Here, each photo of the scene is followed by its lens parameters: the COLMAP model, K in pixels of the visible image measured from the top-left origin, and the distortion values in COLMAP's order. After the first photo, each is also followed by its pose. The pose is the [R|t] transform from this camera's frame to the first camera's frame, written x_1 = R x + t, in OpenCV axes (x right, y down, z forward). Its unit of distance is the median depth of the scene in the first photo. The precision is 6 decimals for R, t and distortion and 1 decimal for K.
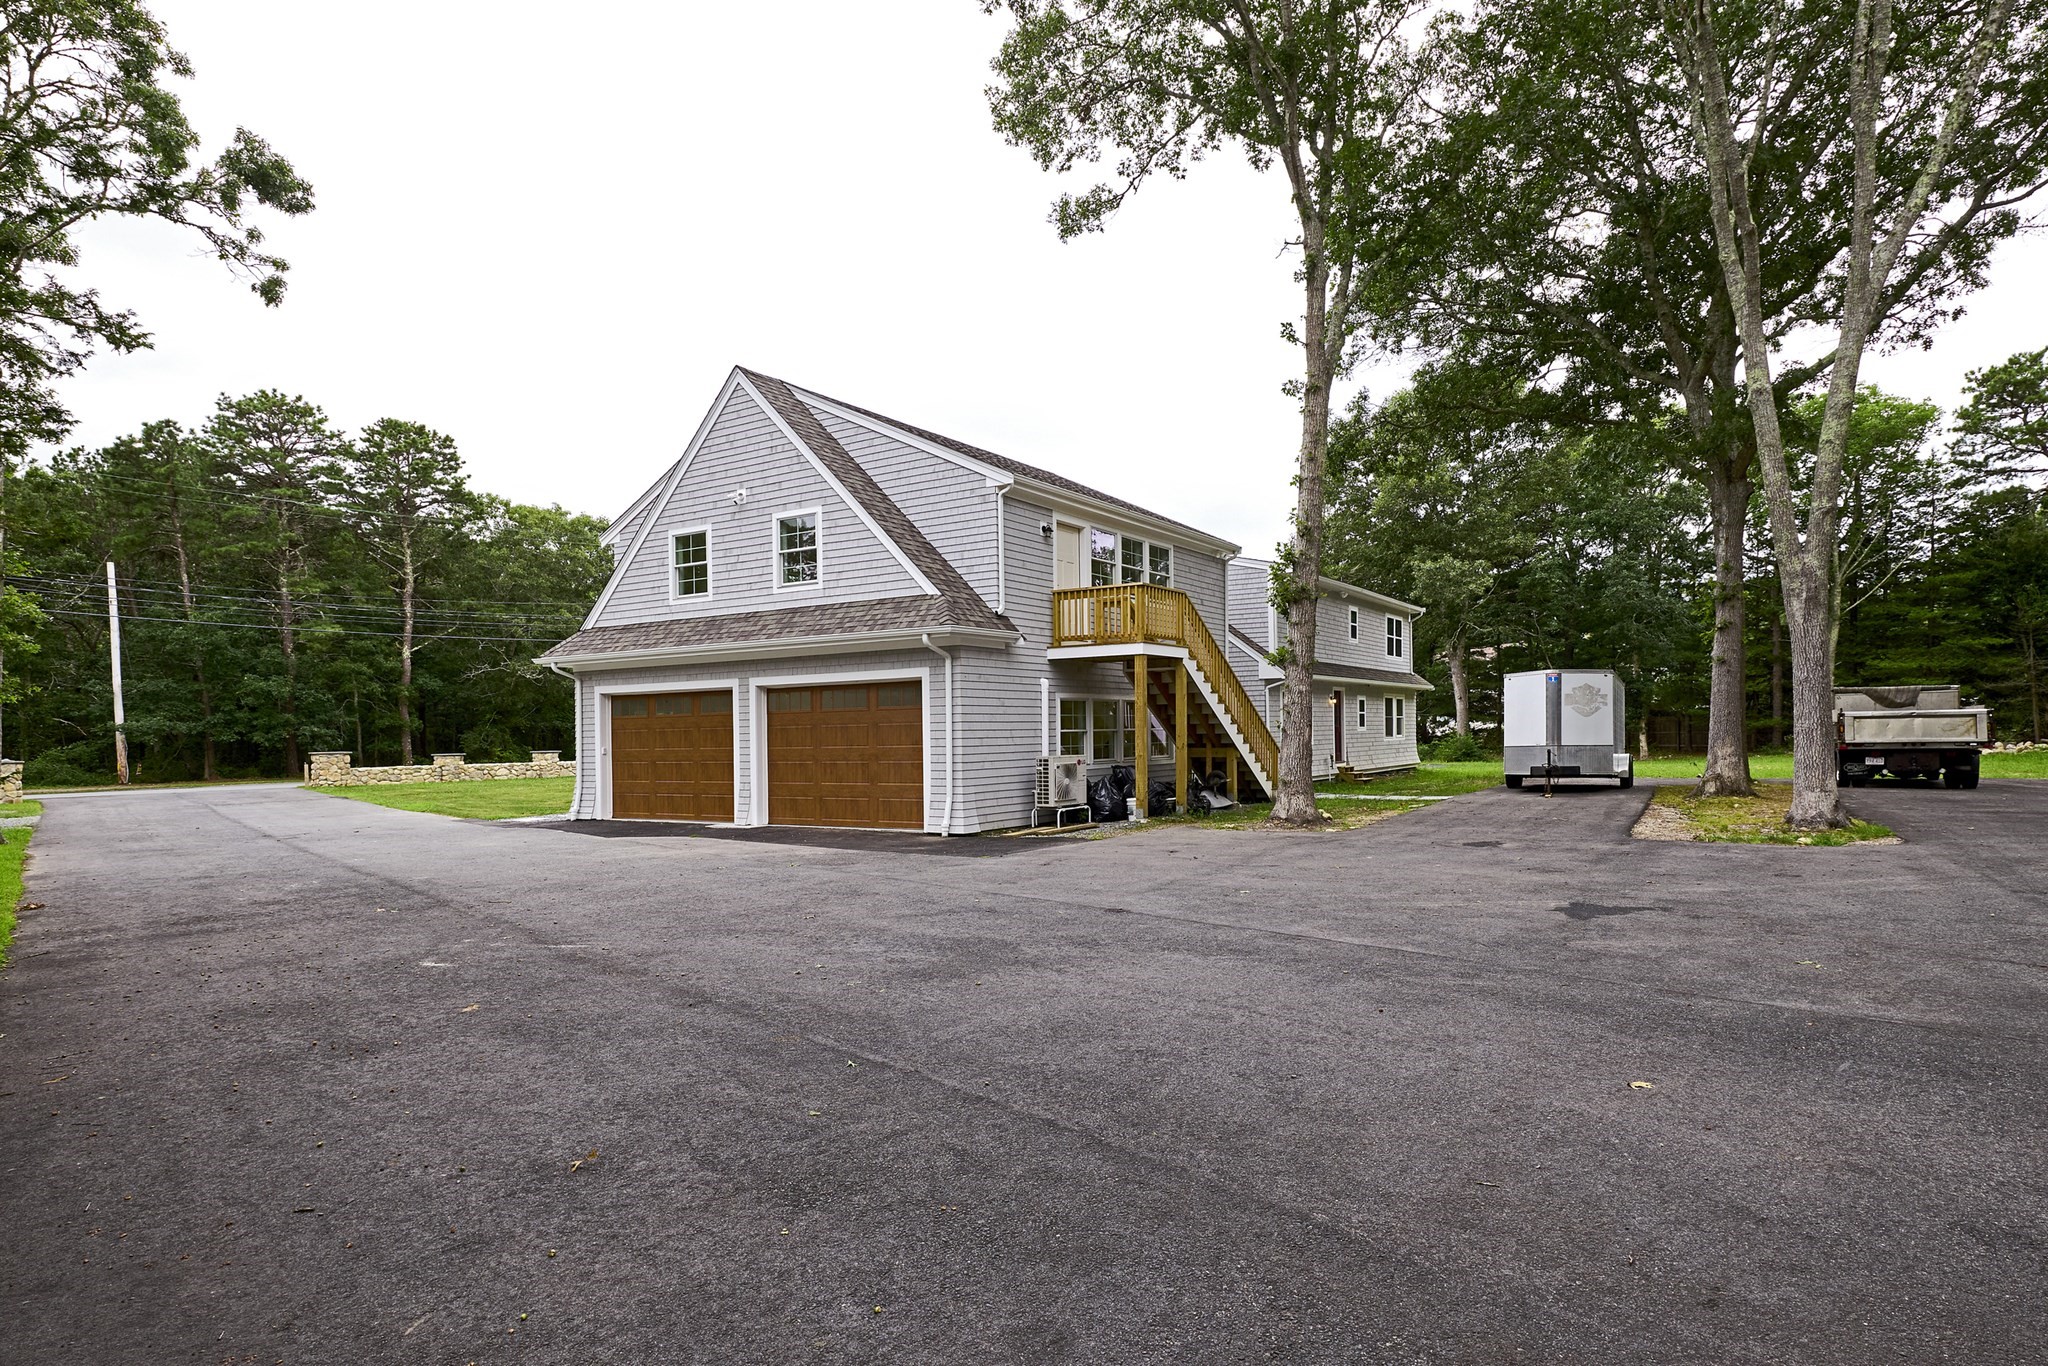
lens RADIAL K [[967.0, 0, 1024.0], [0, 967.0, 683.0], [0, 0, 1]] dist [-0.000757, -0.000127]
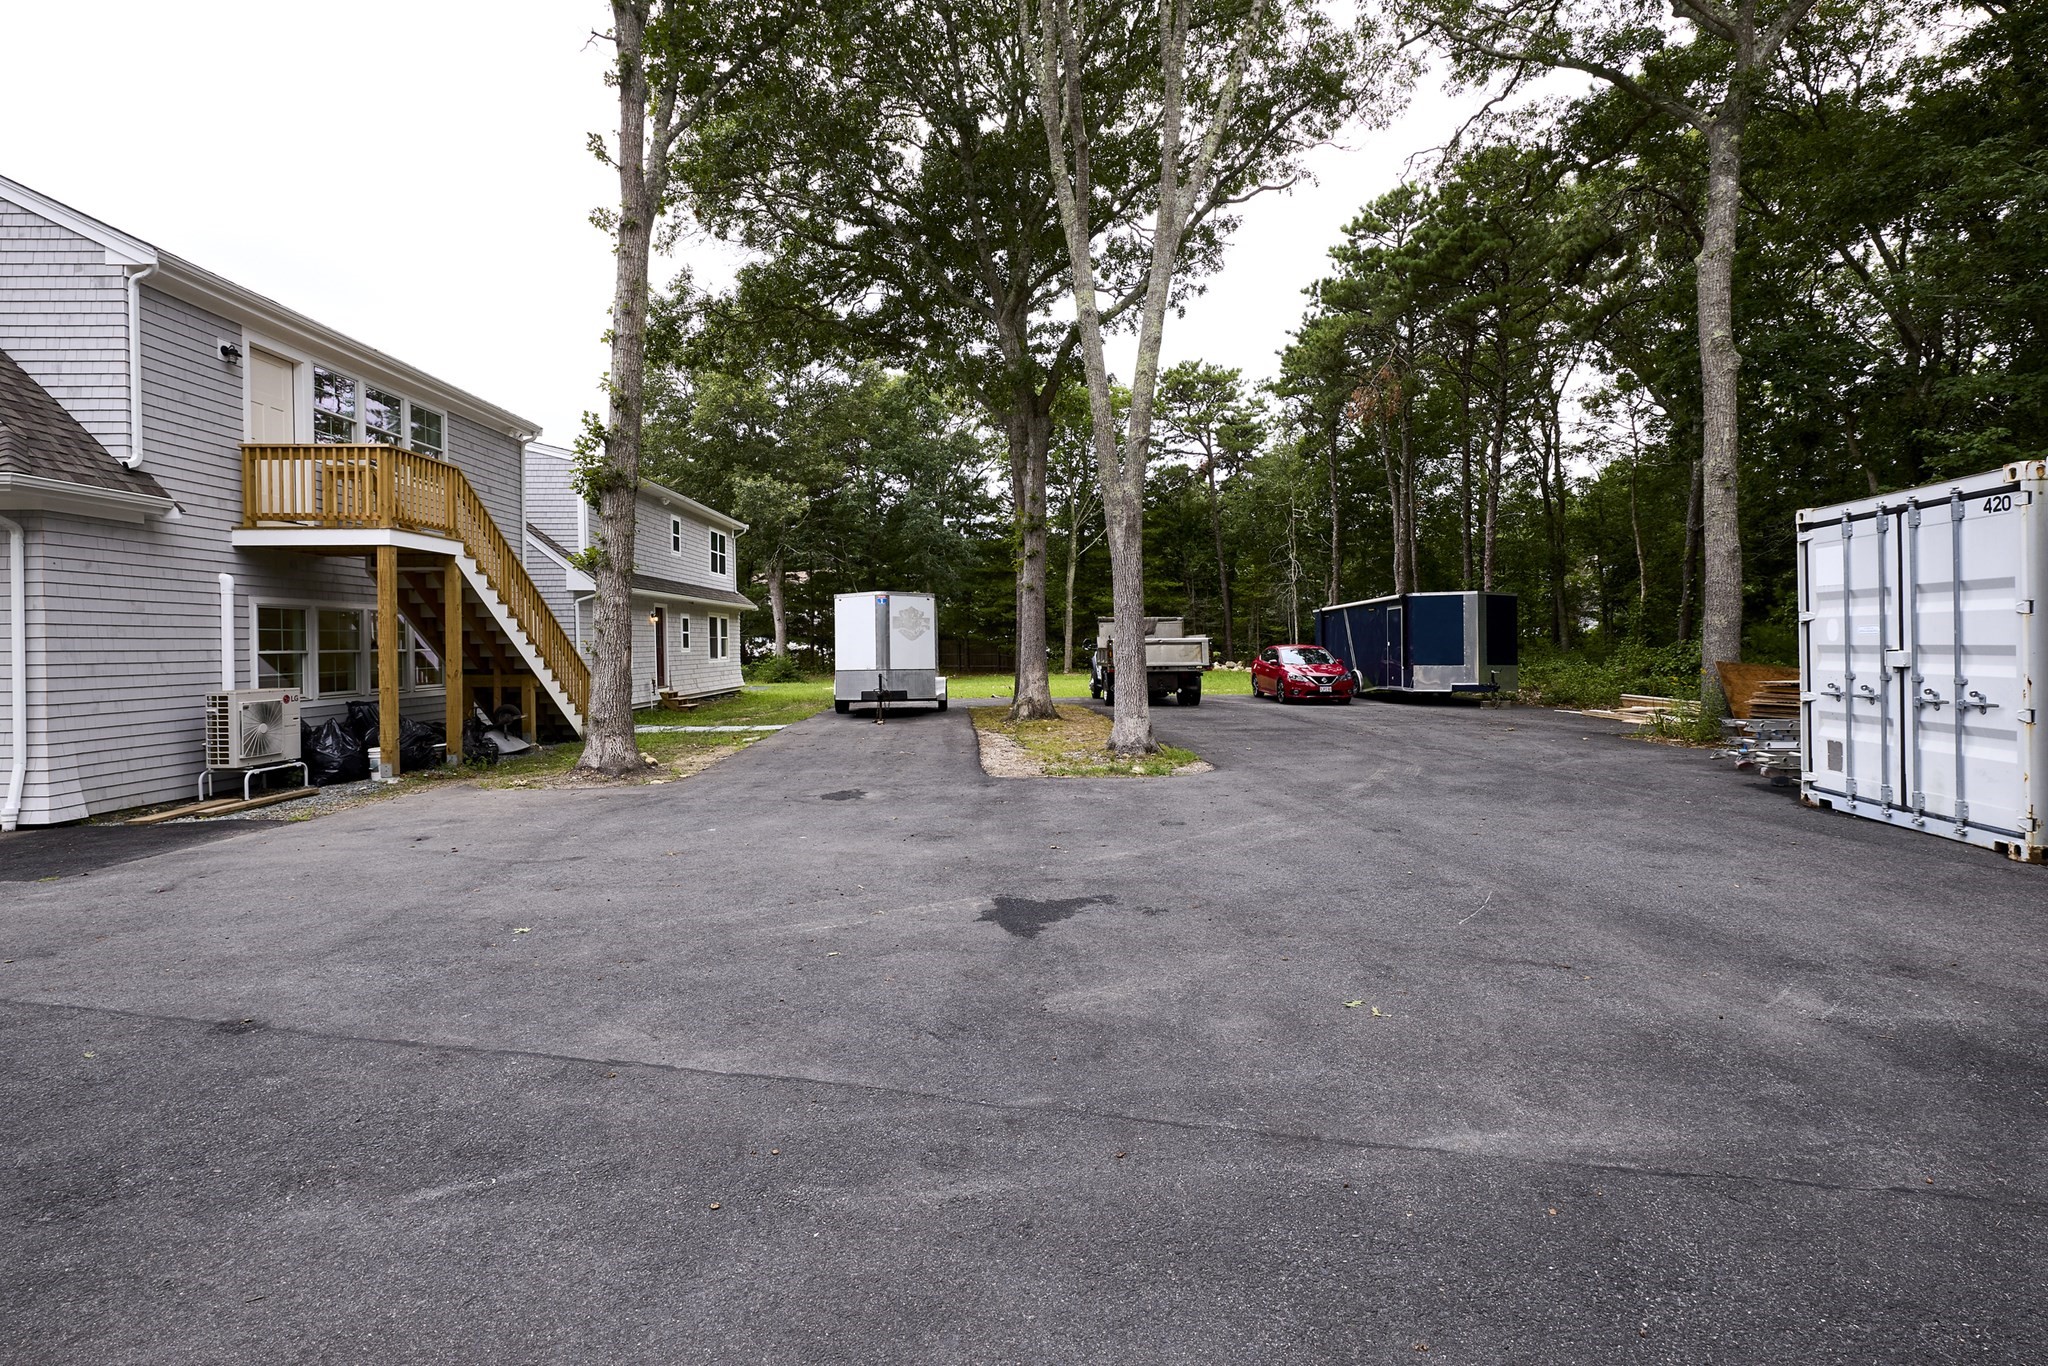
lens RADIAL K [[970.3, 0, 966.5], [0, 970.3, 729.4], [0, 0, 1]] dist [-0.001362, -0.000227]
pose [[0.812903, -0.042146, 0.580873, 0.043352], [-0.034019, 0.992239, 0.119601, 0.004419], [-0.581405, -0.116985, 0.805160, 0.147779]]
